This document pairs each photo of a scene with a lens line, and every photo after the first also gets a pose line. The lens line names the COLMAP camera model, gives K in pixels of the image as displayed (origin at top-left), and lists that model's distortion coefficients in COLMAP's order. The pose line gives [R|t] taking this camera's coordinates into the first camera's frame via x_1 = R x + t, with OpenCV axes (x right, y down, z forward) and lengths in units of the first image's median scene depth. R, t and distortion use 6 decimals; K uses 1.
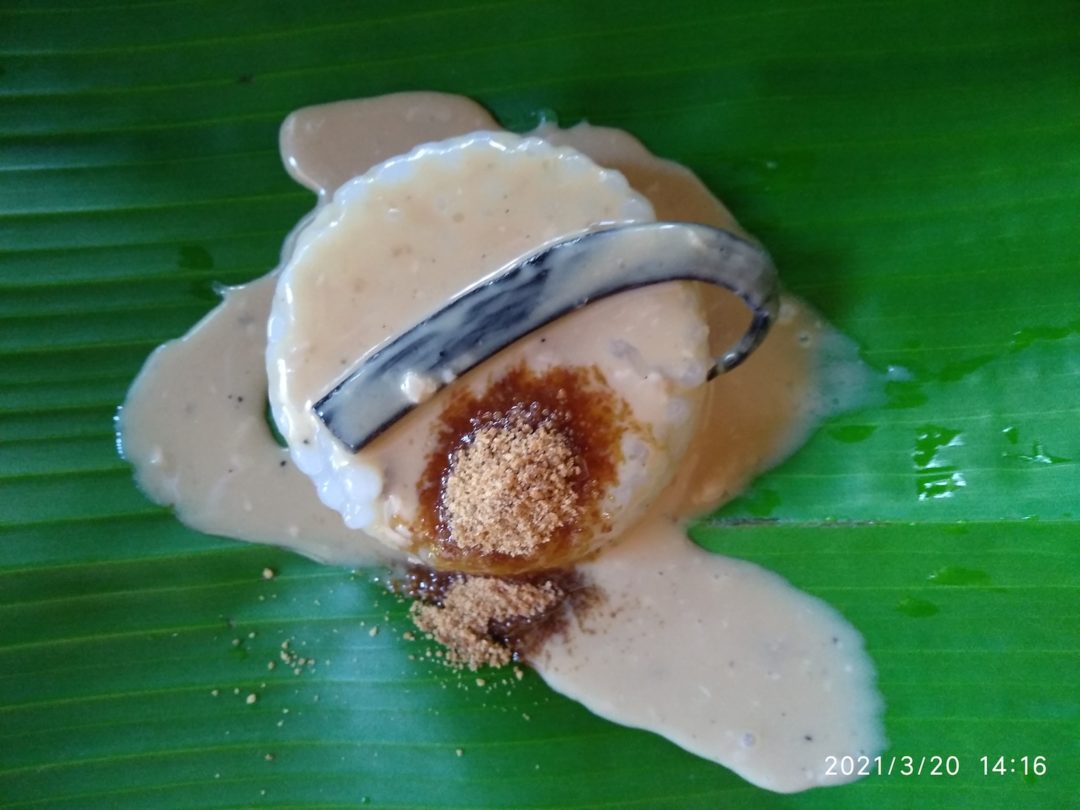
lens RADIAL K [[918.1, 0, 524.1], [0, 918.1, 404.1], [0, 0, 1]] dist [0.052301, -0.196465]
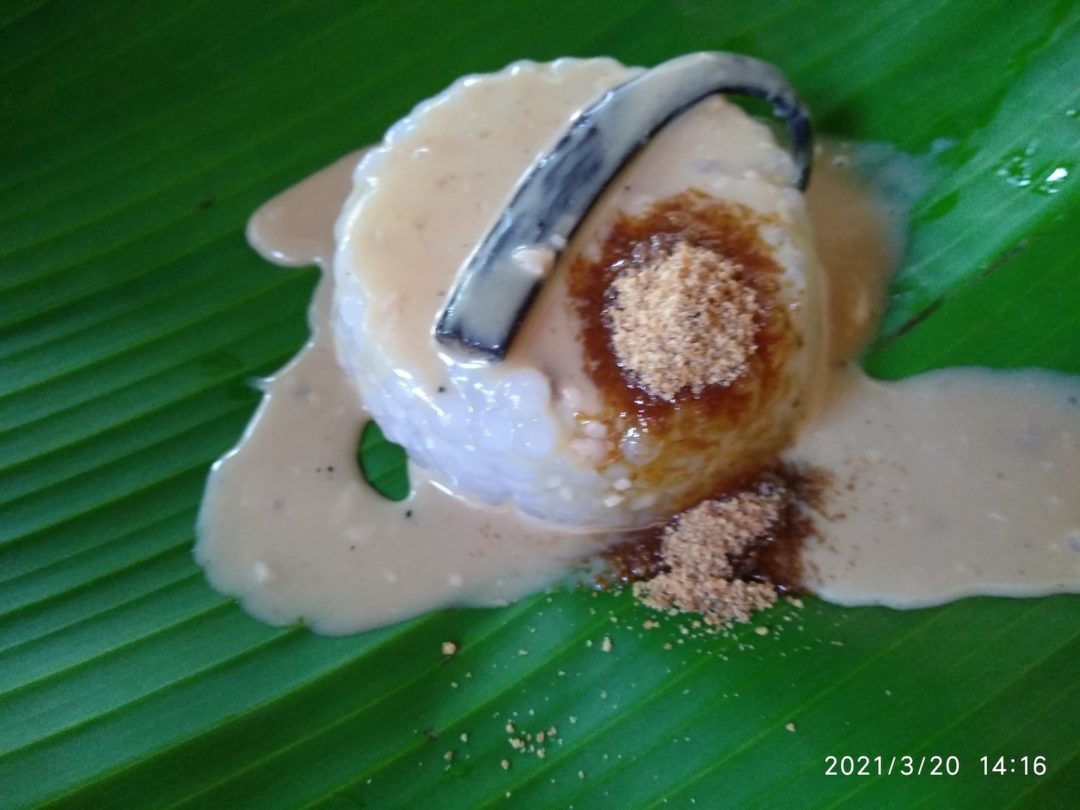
lens RADIAL K [[918.1, 0, 524.1], [0, 918.1, 404.1], [0, 0, 1]] dist [0.052301, -0.196465]
pose [[0.887181, -0.418093, 0.195215, -0.293939], [0.461414, 0.801234, -0.380948, 0.350796], [0.002859, 0.428045, 0.903753, 0.223024]]
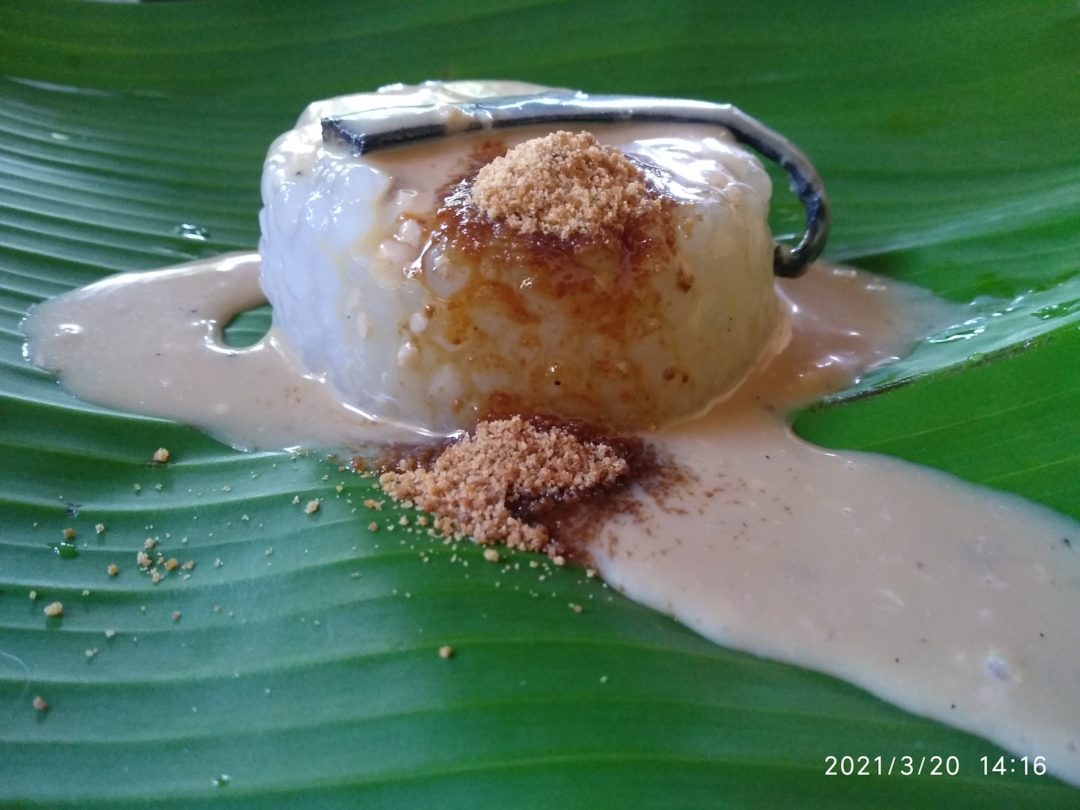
lens RADIAL K [[918.1, 0, 524.1], [0, 918.1, 404.1], [0, 0, 1]] dist [0.052301, -0.196465]
pose [[0.998216, 0.048034, 0.035475, -0.051897], [0.000196, 0.591440, -0.806349, 0.695093], [-0.059714, 0.804917, 0.590375, 0.594214]]
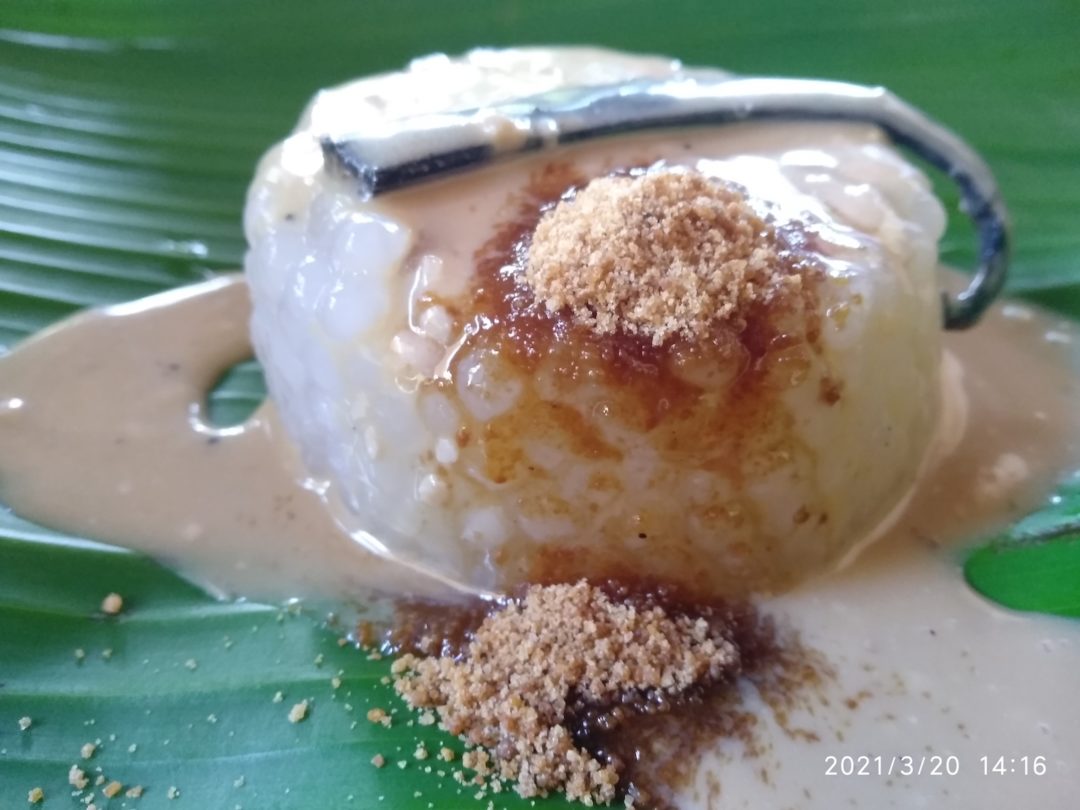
lens RADIAL K [[941.2, 0, 519.1], [0, 941.2, 412.4], [0, 0, 1]] dist [0.056845, -0.228815]
pose [[0.997339, 0.064511, -0.033951, -0.055062], [-0.068478, 0.669320, -0.739812, 0.479042], [-0.025002, 0.740168, 0.671957, 0.602327]]
